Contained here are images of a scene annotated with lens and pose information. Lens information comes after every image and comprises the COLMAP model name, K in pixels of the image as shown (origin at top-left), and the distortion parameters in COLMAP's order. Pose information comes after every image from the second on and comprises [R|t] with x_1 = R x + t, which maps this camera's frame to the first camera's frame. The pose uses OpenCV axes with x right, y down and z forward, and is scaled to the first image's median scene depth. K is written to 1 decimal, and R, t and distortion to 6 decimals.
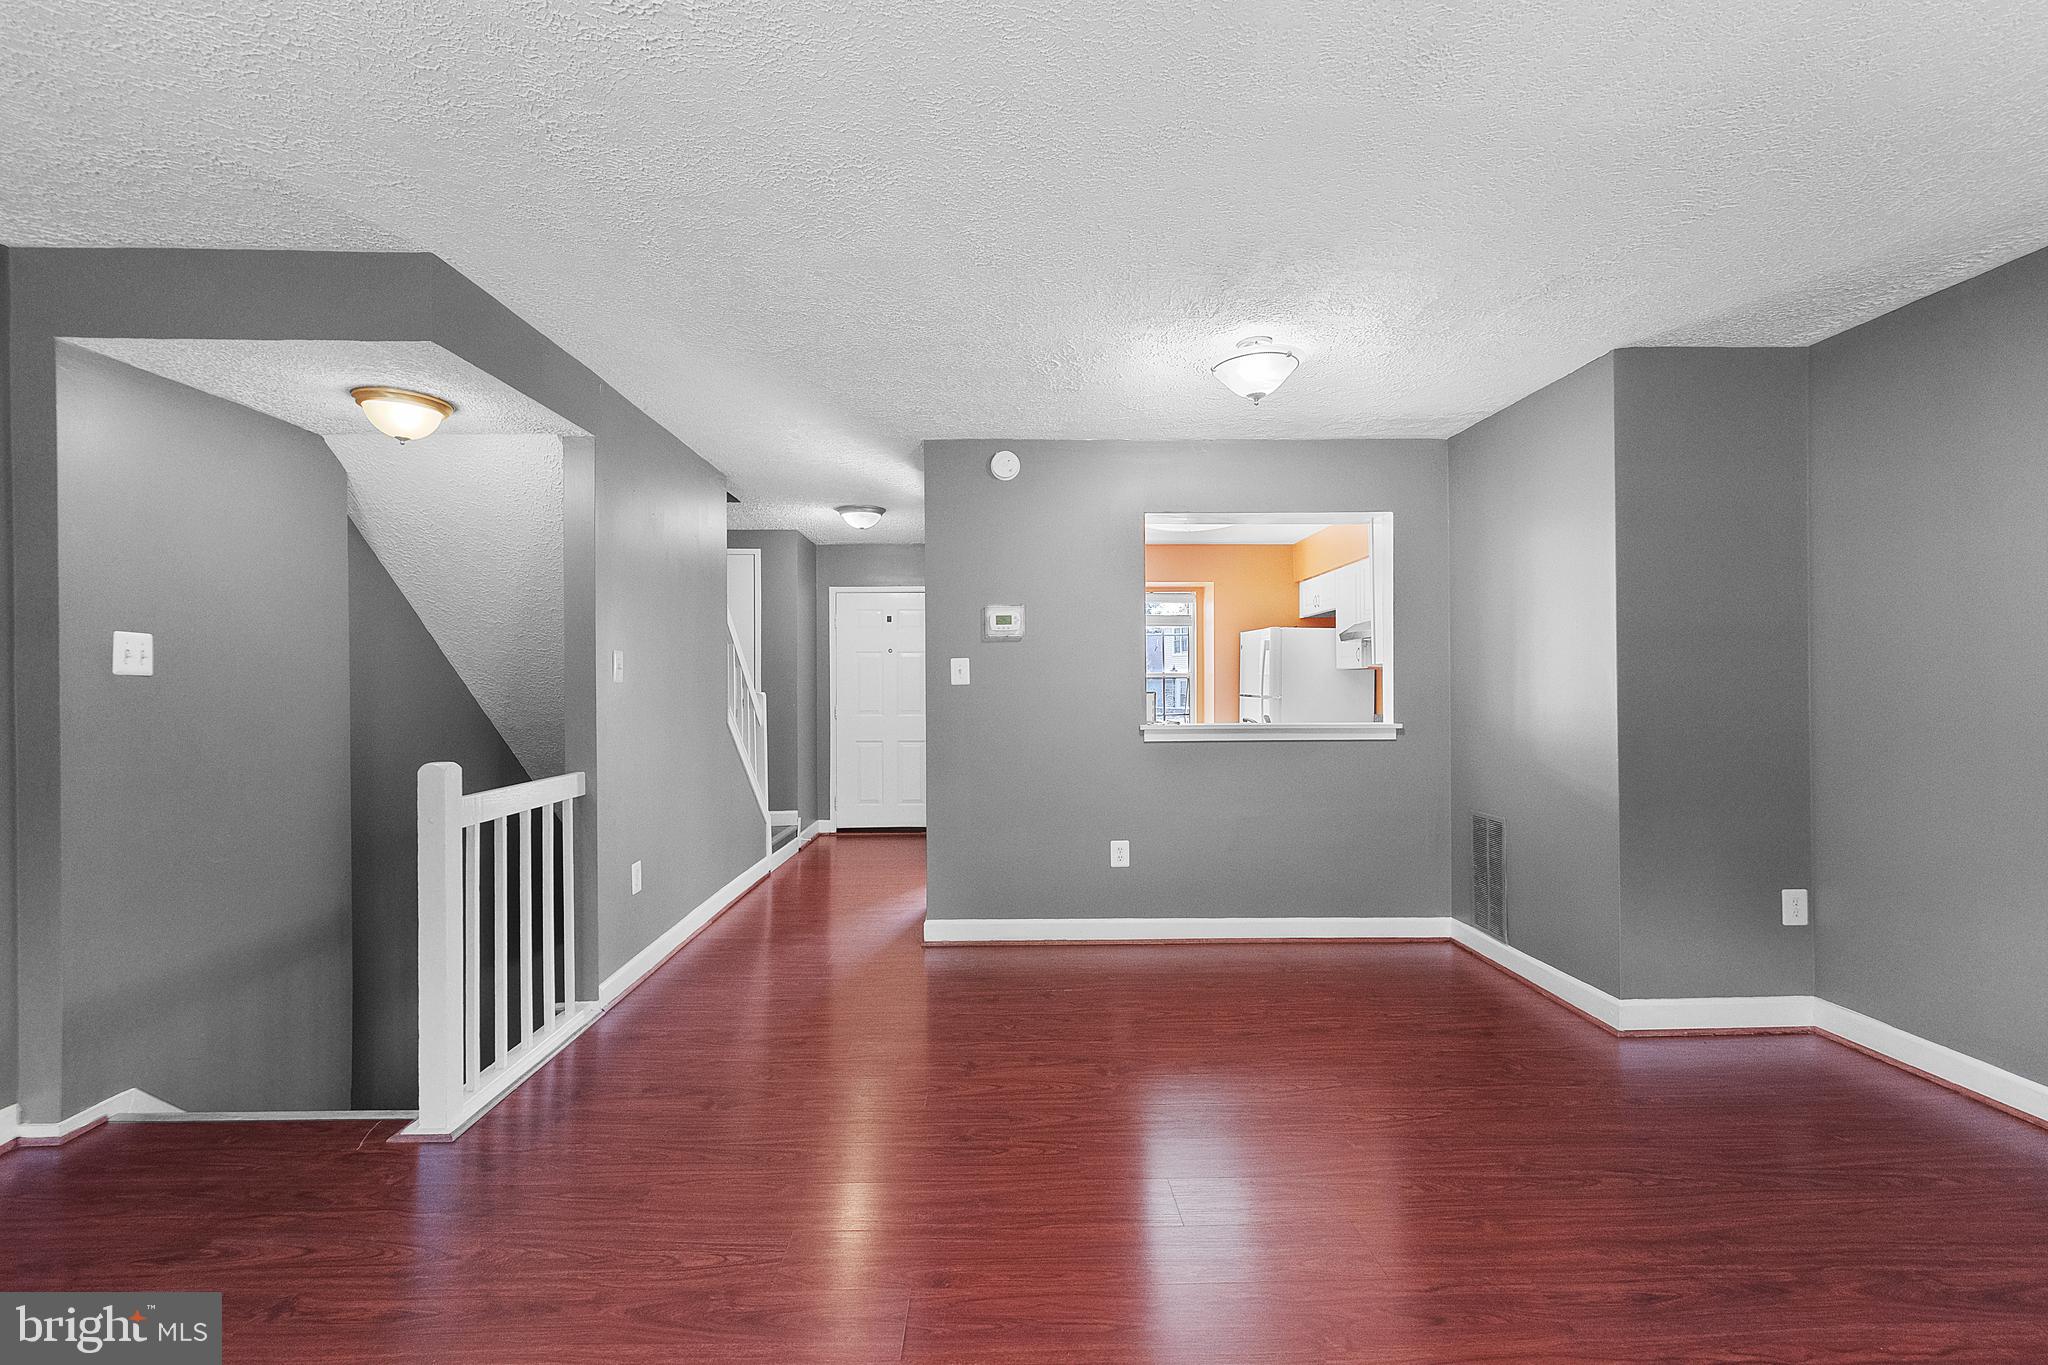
lens RADIAL K [[884.0, 0, 1045.0], [0, 884.0, 679.7], [0, 0, 1]] dist [-0.001299, -0.001115]
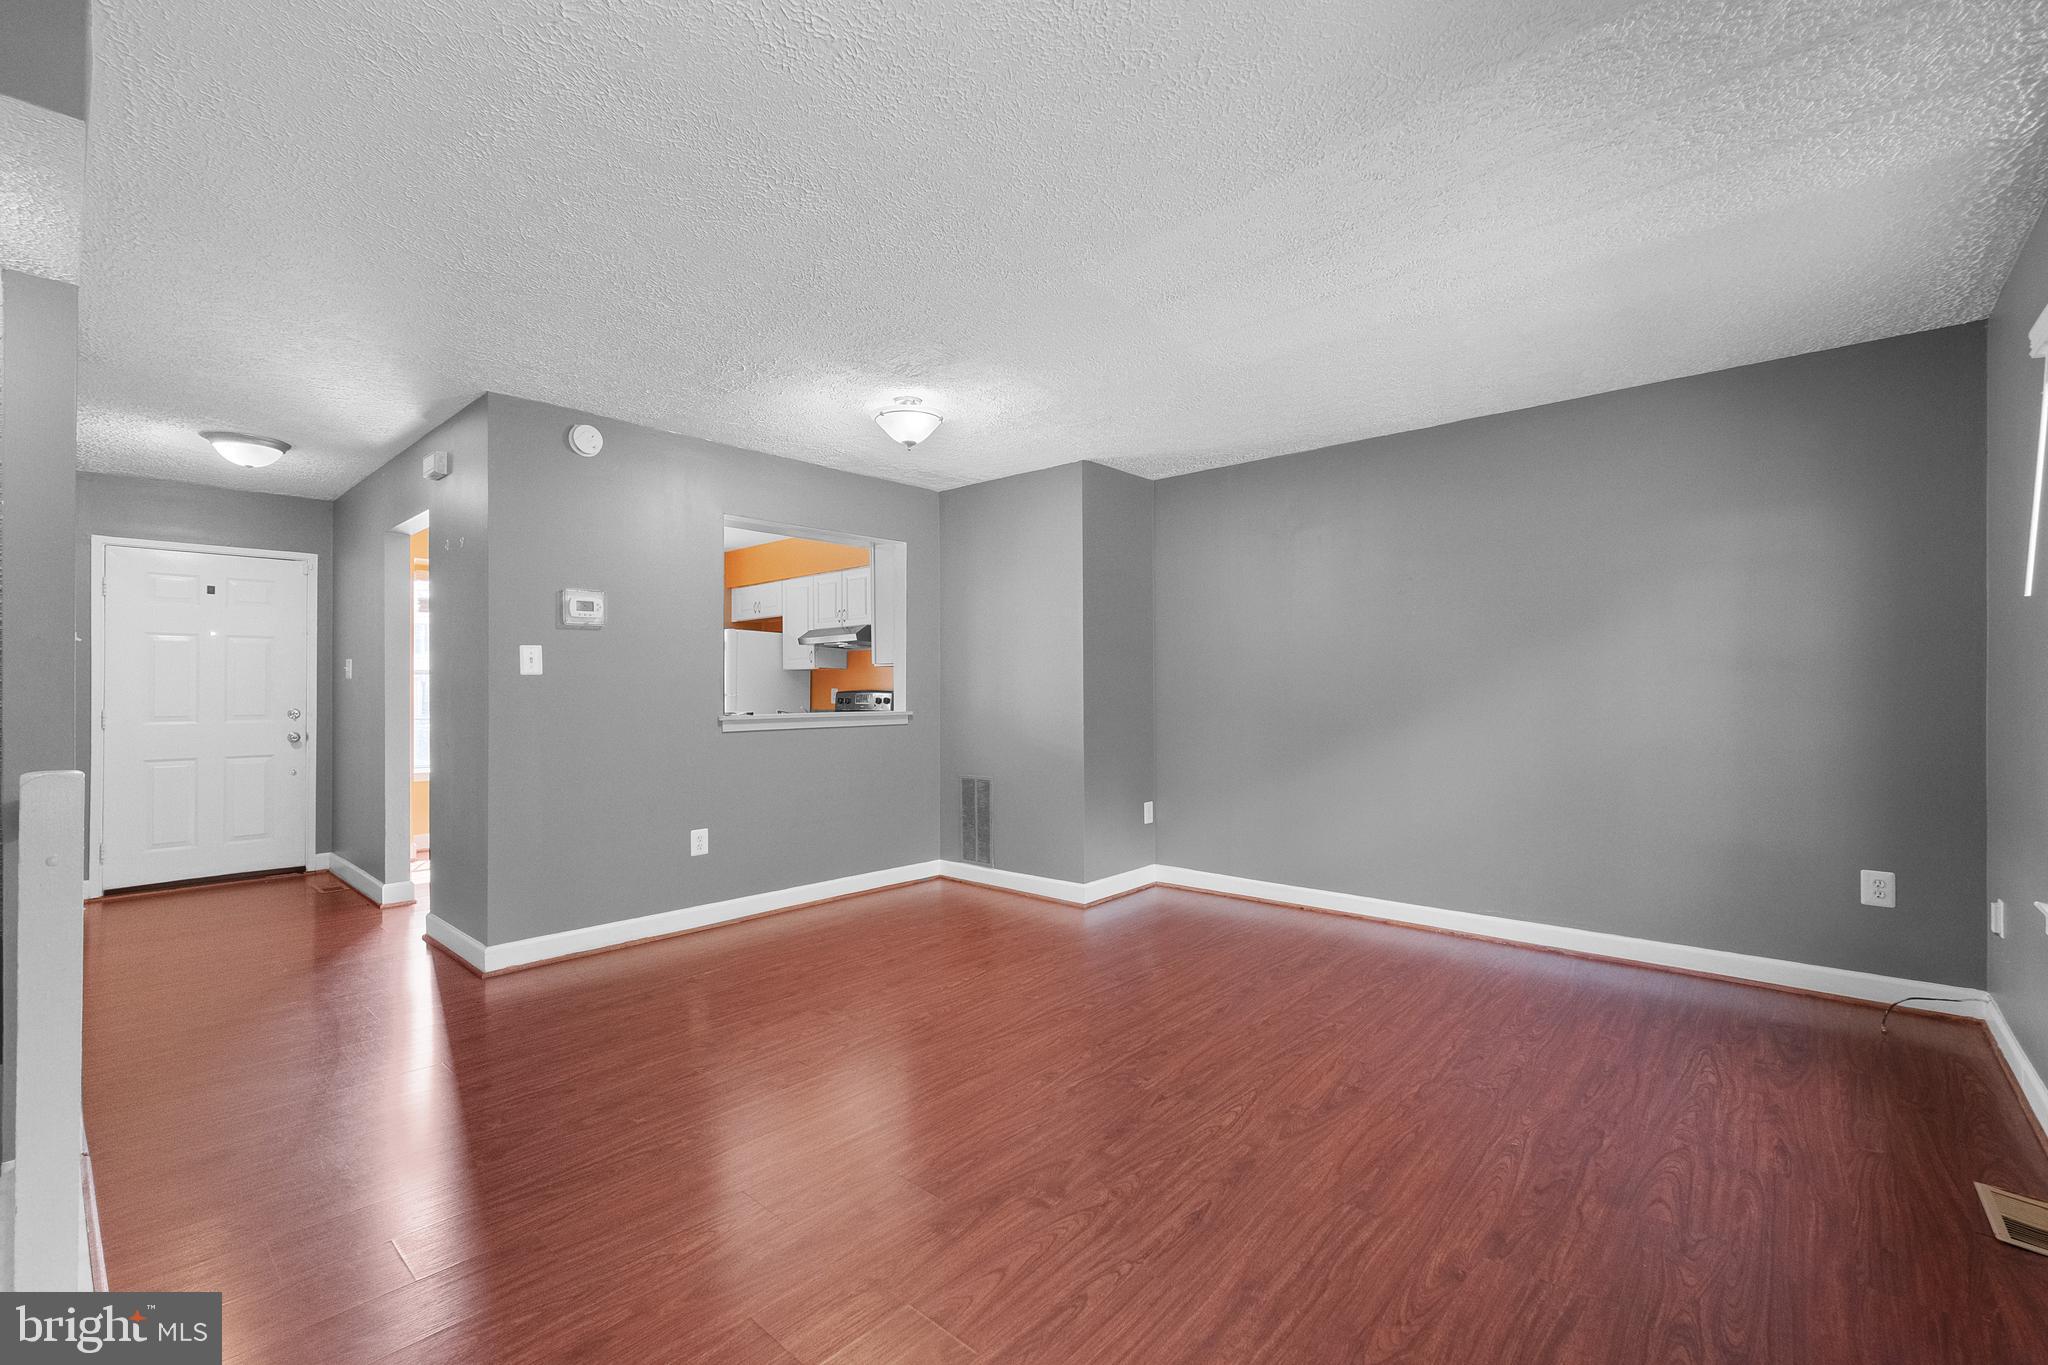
lens RADIAL K [[884.0, 0, 1024.7], [0, 884.0, 679.1], [0, 0, 1]] dist [-0.001299, -0.001115]
pose [[0.673764, 0.010990, 0.738865, -0.429968], [-0.002499, 0.999918, -0.012594, 0.020359], [-0.738942, 0.006639, 0.673736, 0.030977]]
